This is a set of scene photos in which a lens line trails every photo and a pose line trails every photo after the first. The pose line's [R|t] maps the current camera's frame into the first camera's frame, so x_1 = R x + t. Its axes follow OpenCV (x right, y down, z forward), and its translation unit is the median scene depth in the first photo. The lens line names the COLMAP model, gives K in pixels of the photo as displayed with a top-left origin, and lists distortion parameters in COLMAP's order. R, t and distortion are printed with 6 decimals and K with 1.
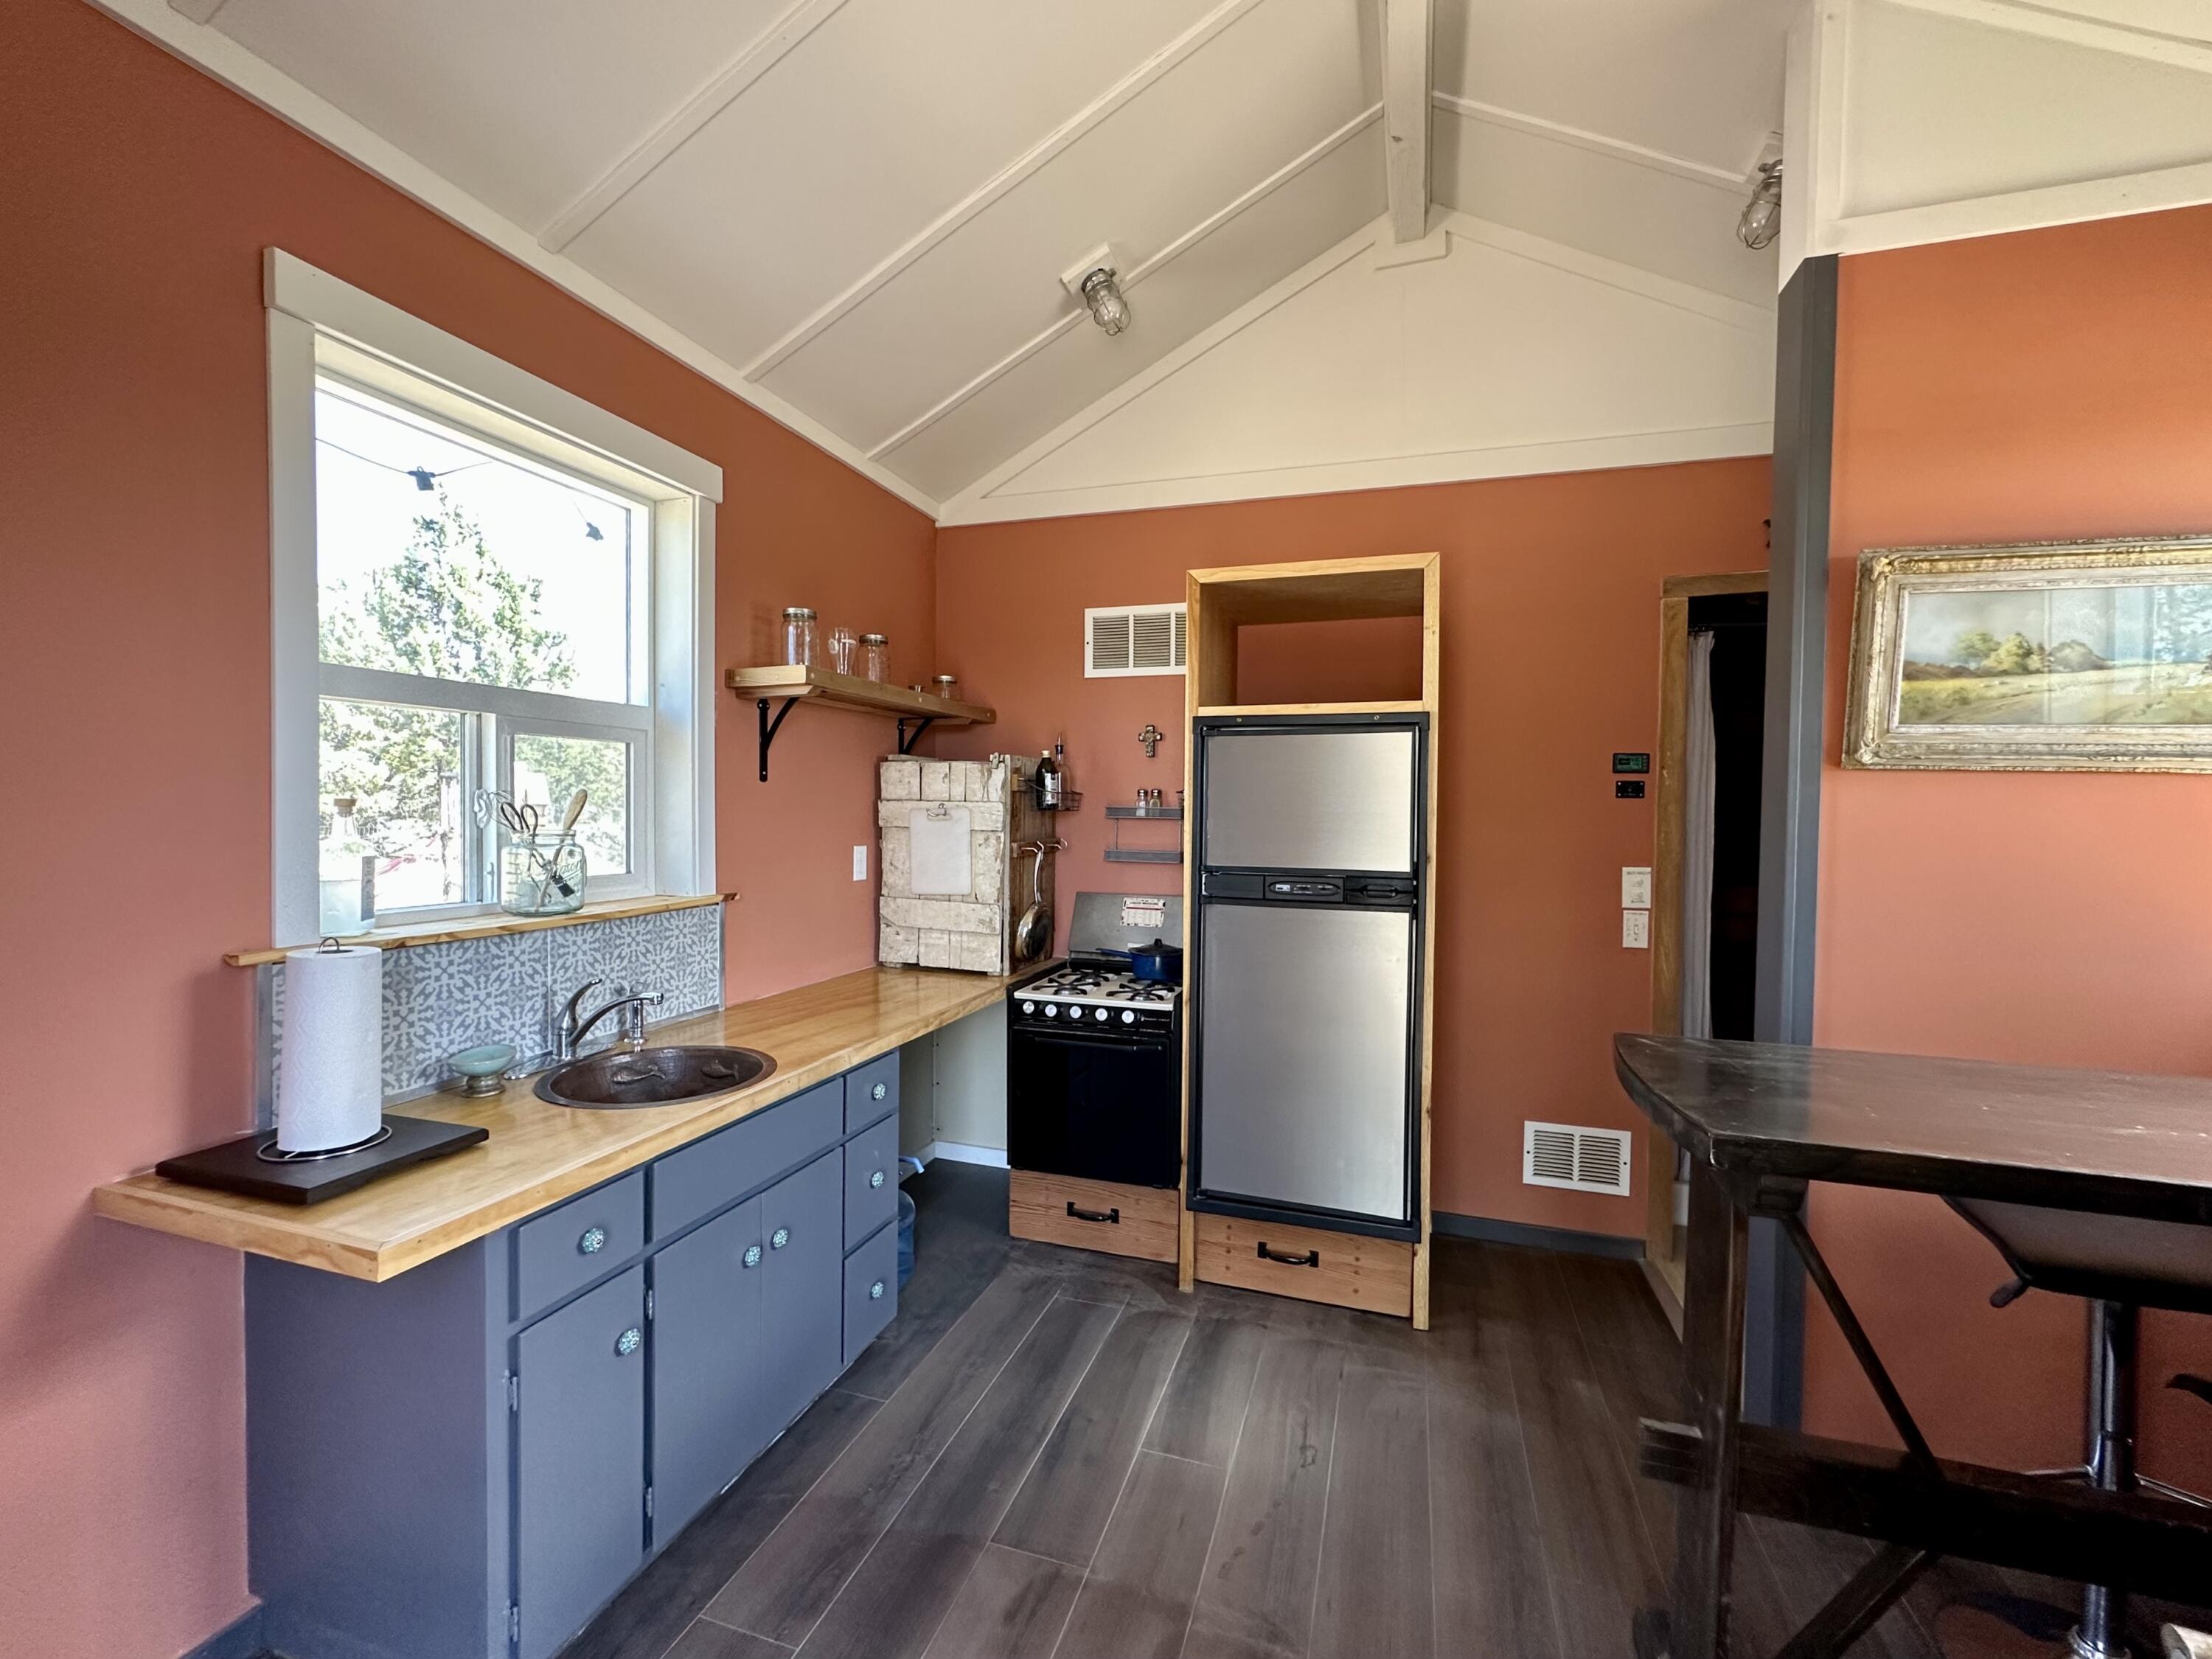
lens RADIAL K [[938.4, 0, 1106.0], [0, 938.4, 829.5], [0, 0, 1]] dist [-0.000344, 0.000066]
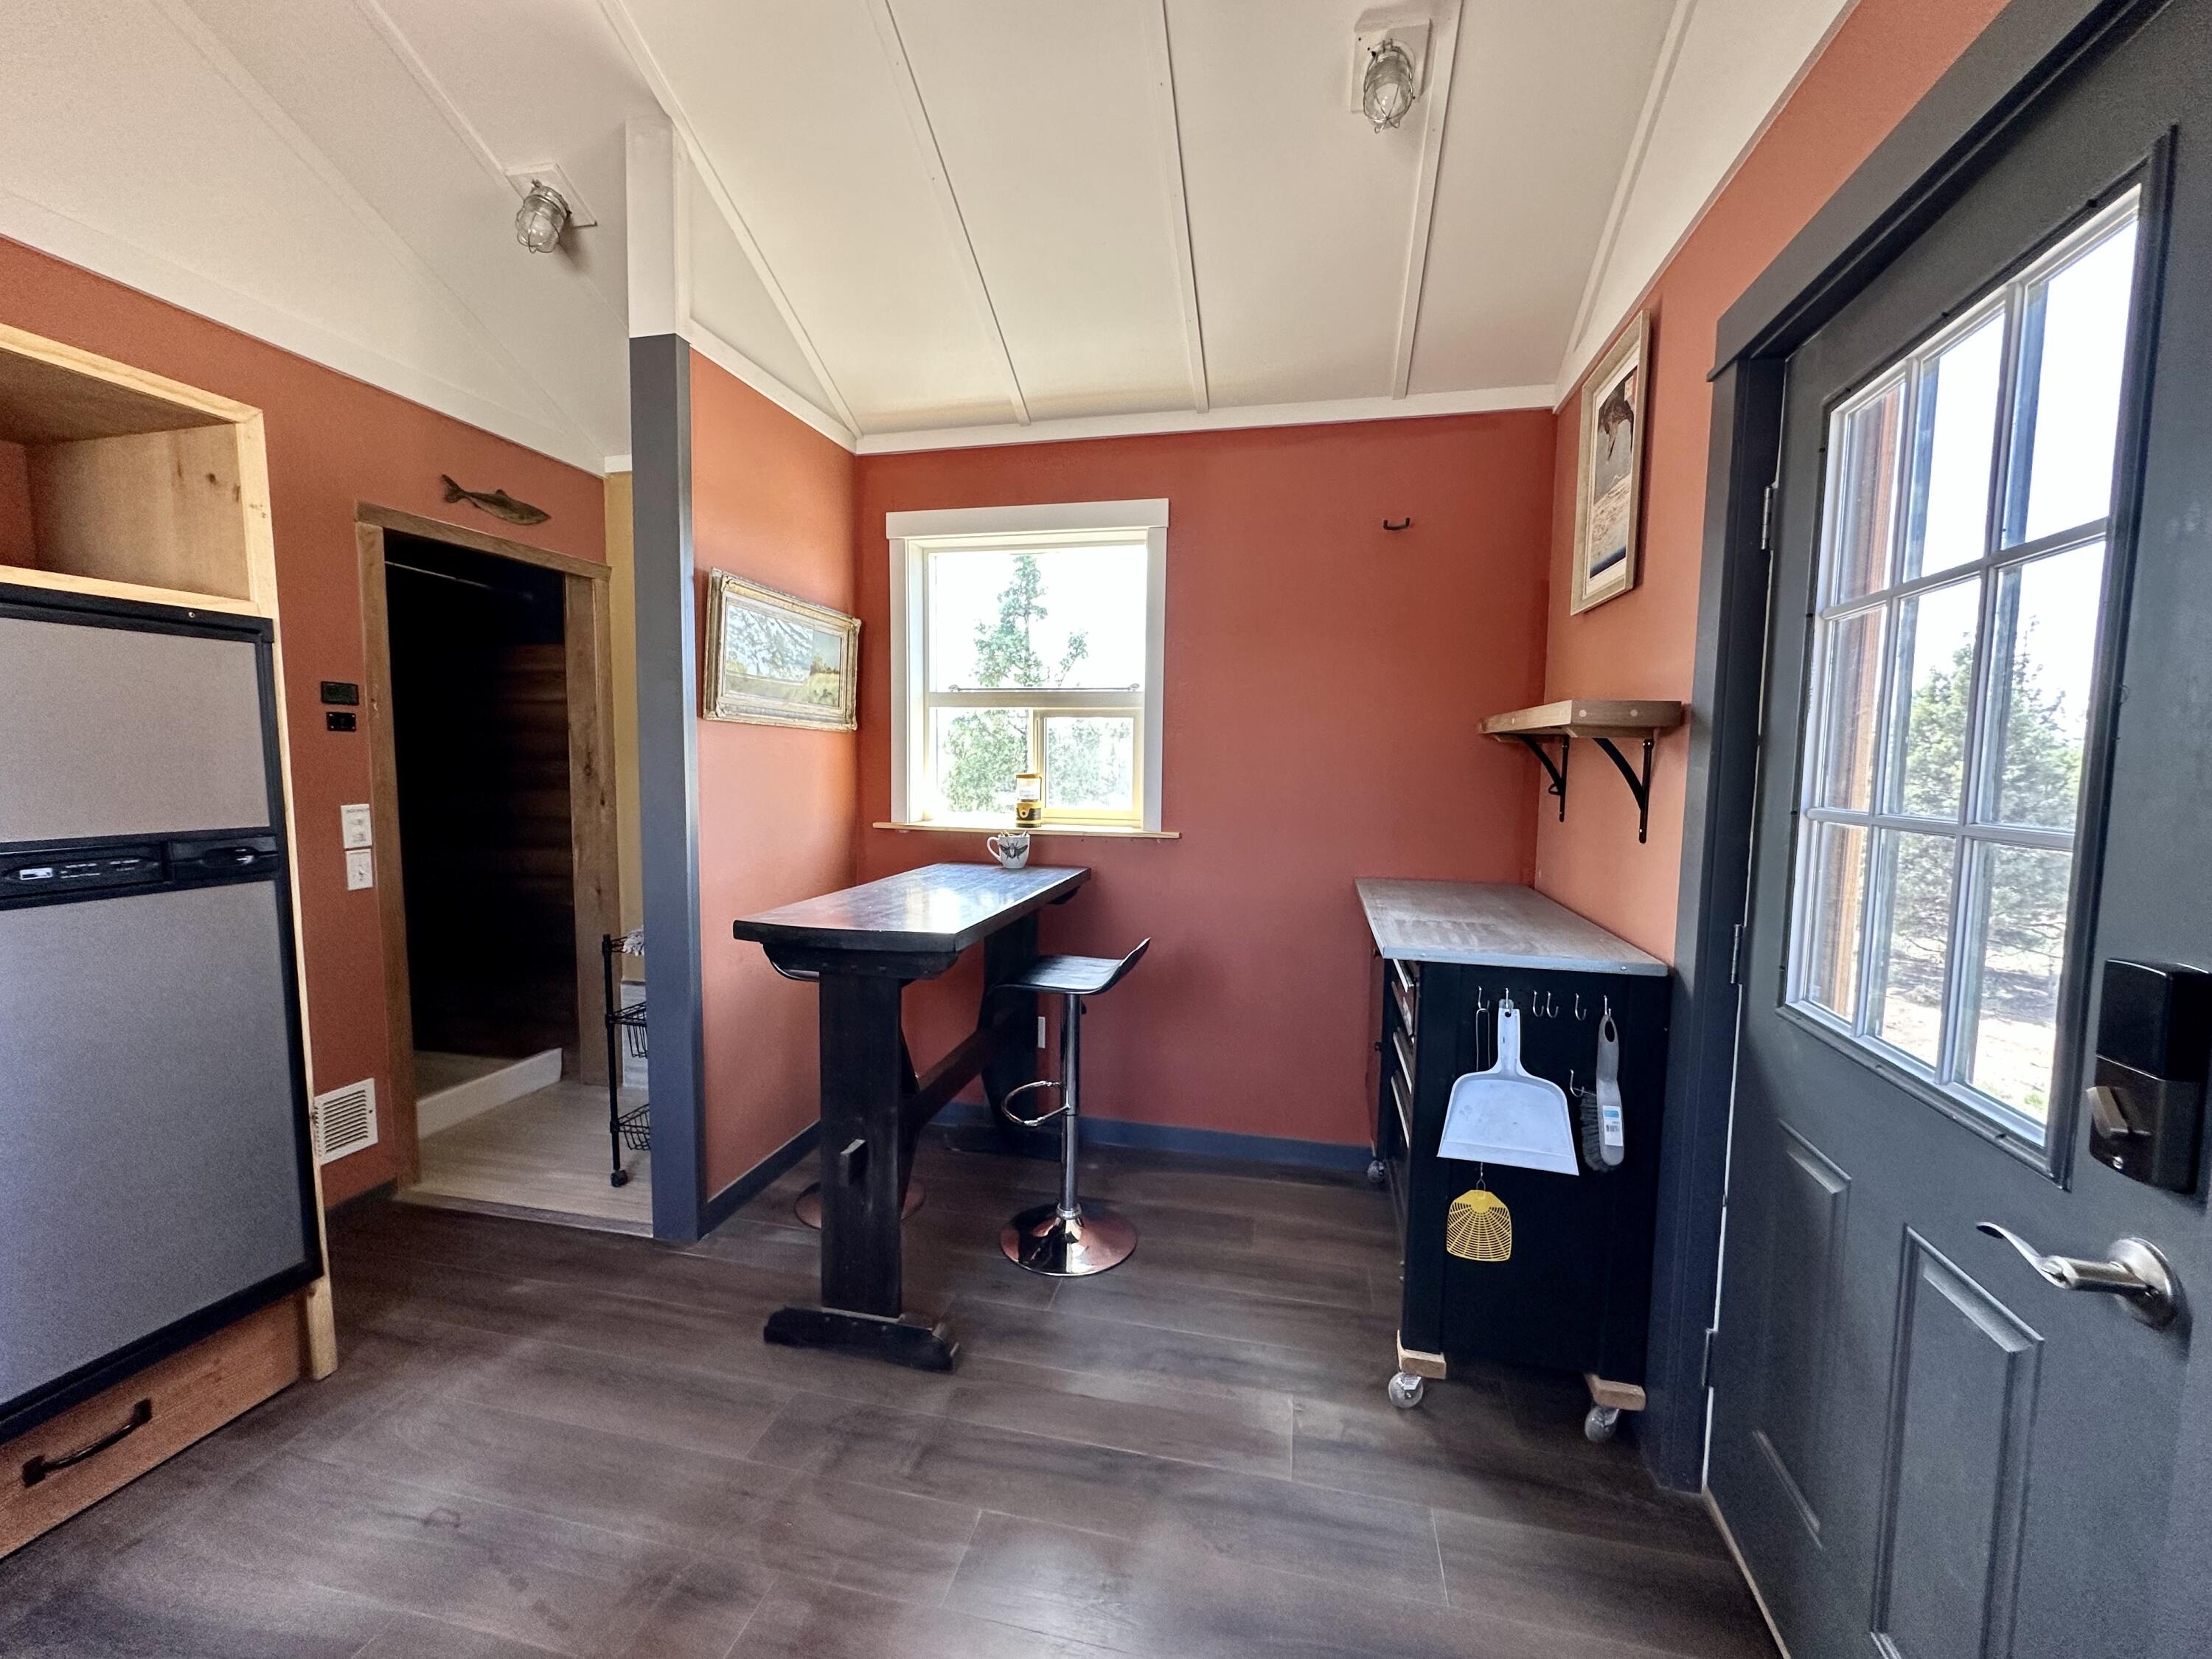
lens RADIAL K [[883.6, 0, 1106.0], [0, 883.6, 829.5], [0, 0, 1]] dist [-0.001042, -0.000196]
pose [[-0.100605, -0.092916, 0.990578, -0.499375], [0.005808, 0.995558, 0.093973, -0.018095], [-0.994909, 0.015208, -0.099619, 0.416957]]
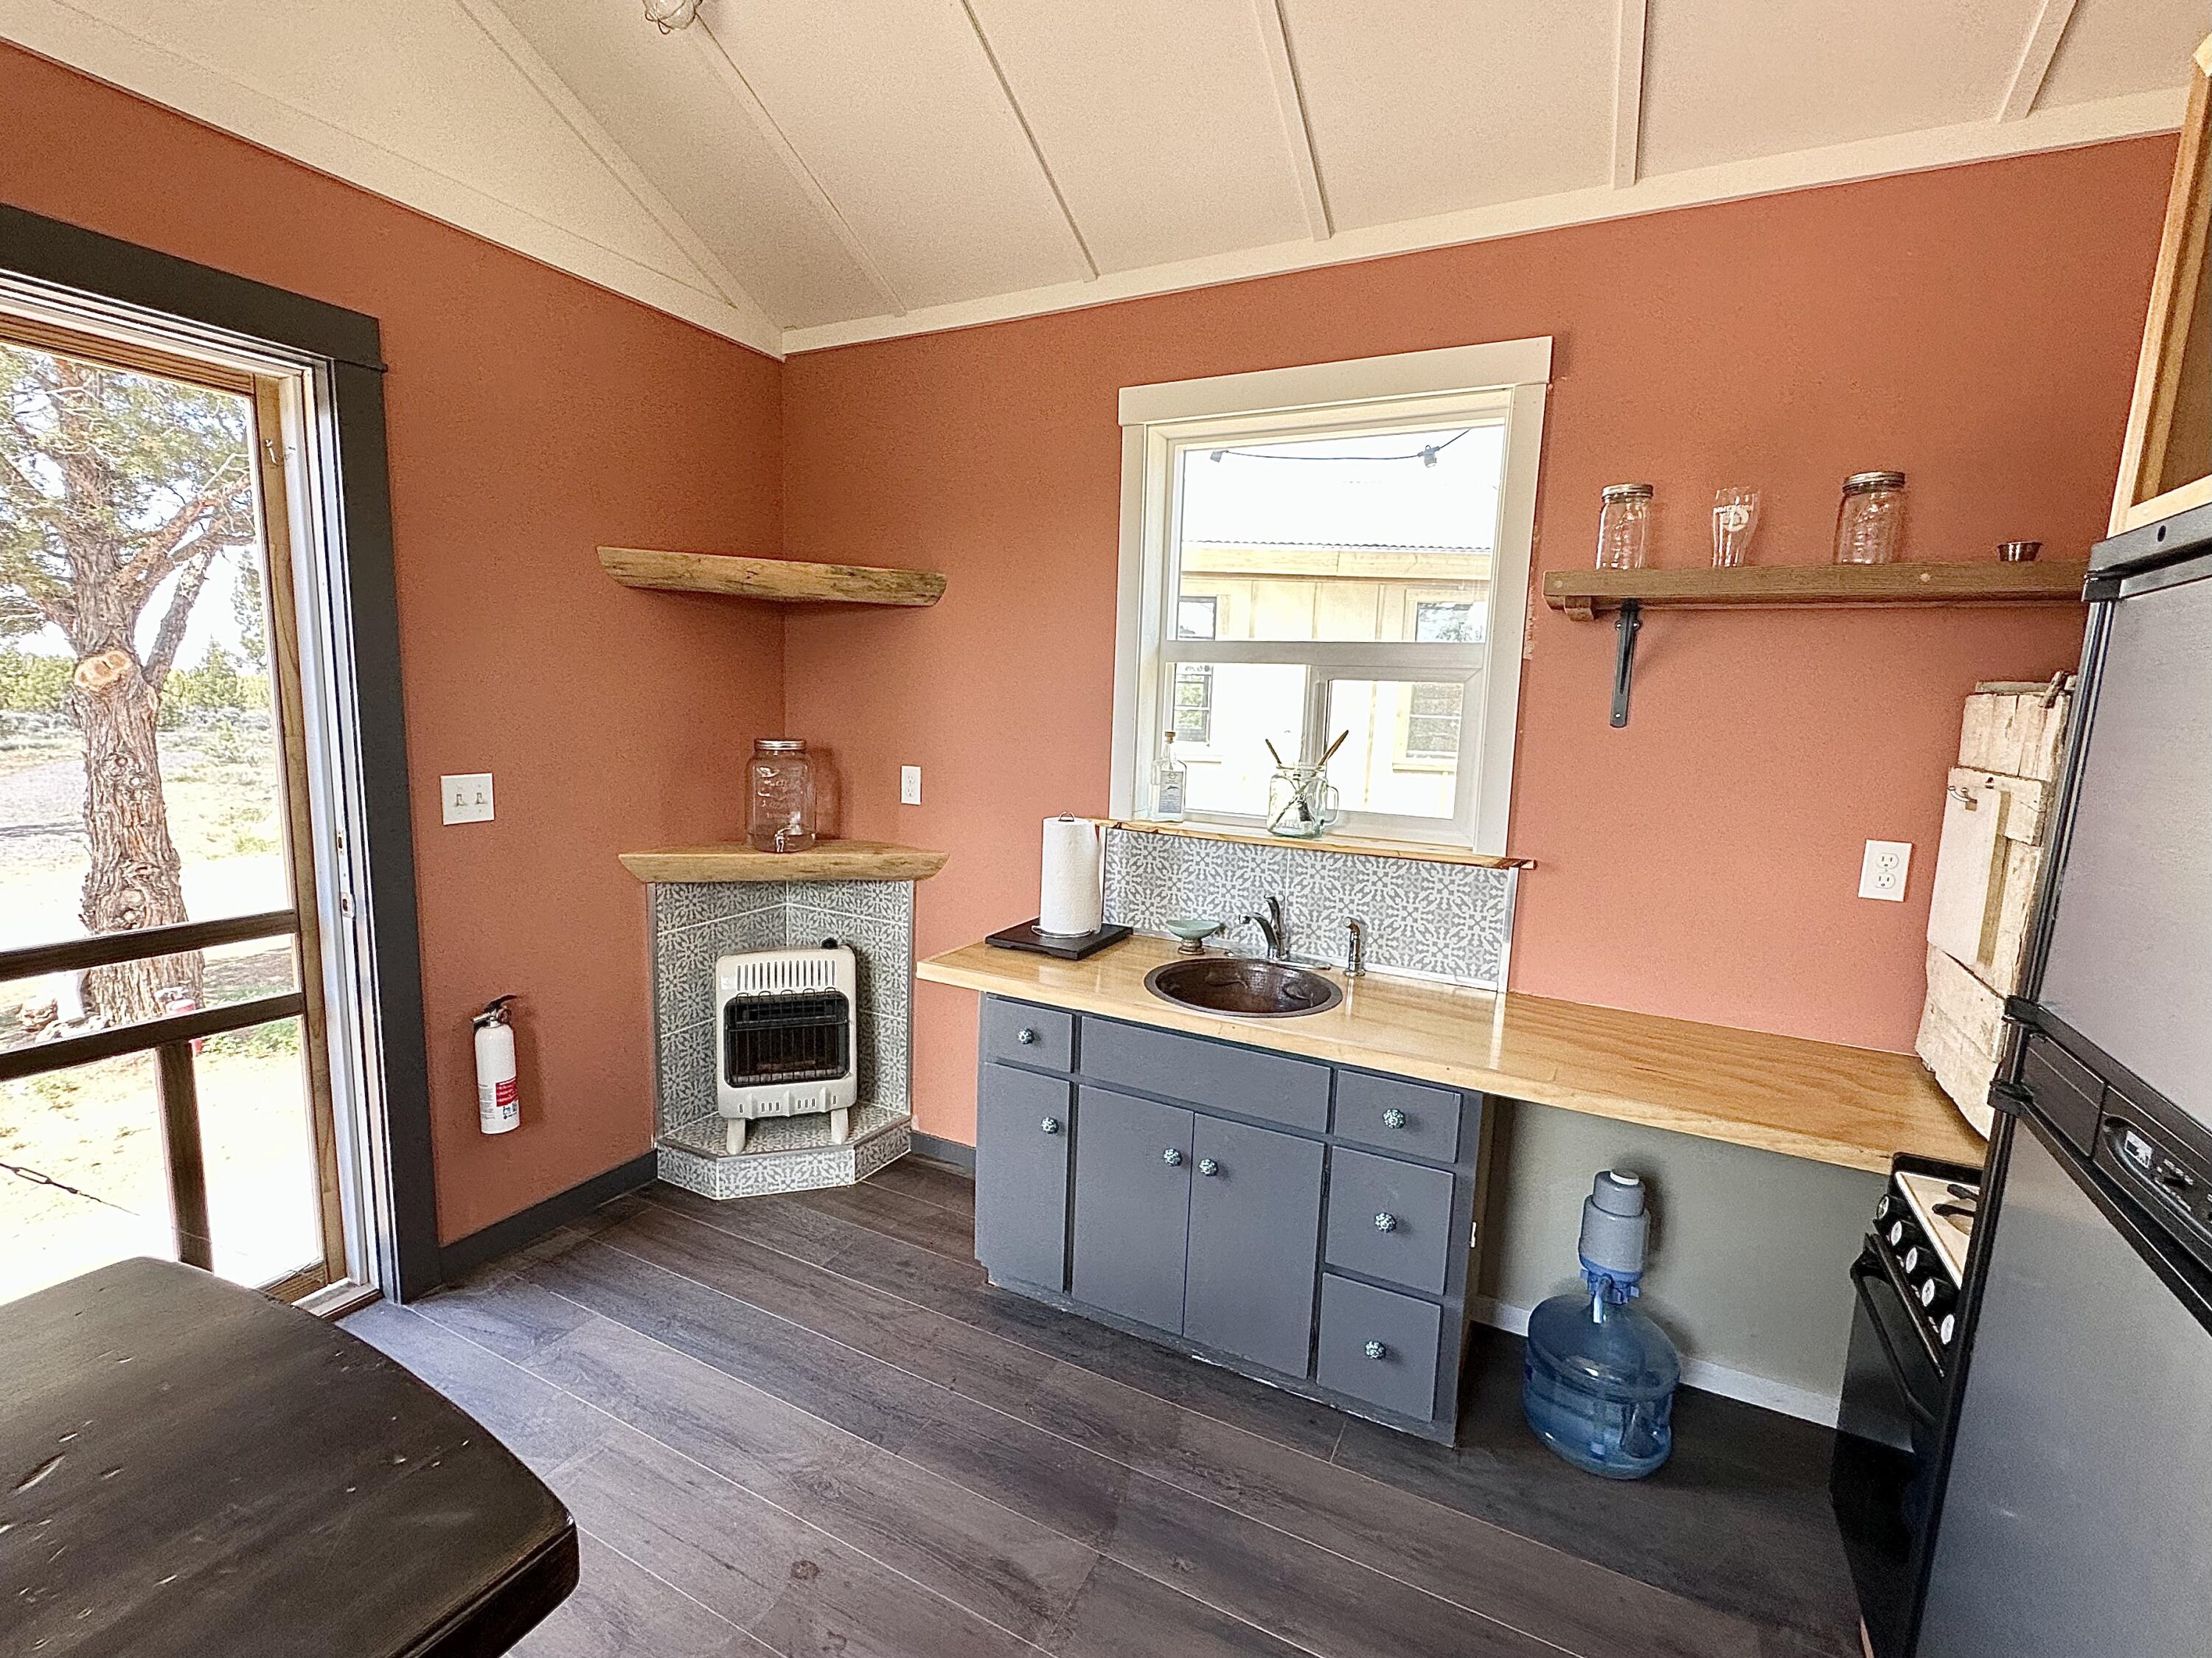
lens RADIAL K [[965.4, 0, 1106.0], [0, 965.4, 829.0], [0, 0, 1]] dist [-0.001452, 0.000048]
pose [[-0.162518, 0.120503, -0.979320, 0.540404], [-0.057049, 0.989707, 0.131248, -0.054729], [0.985055, 0.077199, -0.153970, 0.821965]]
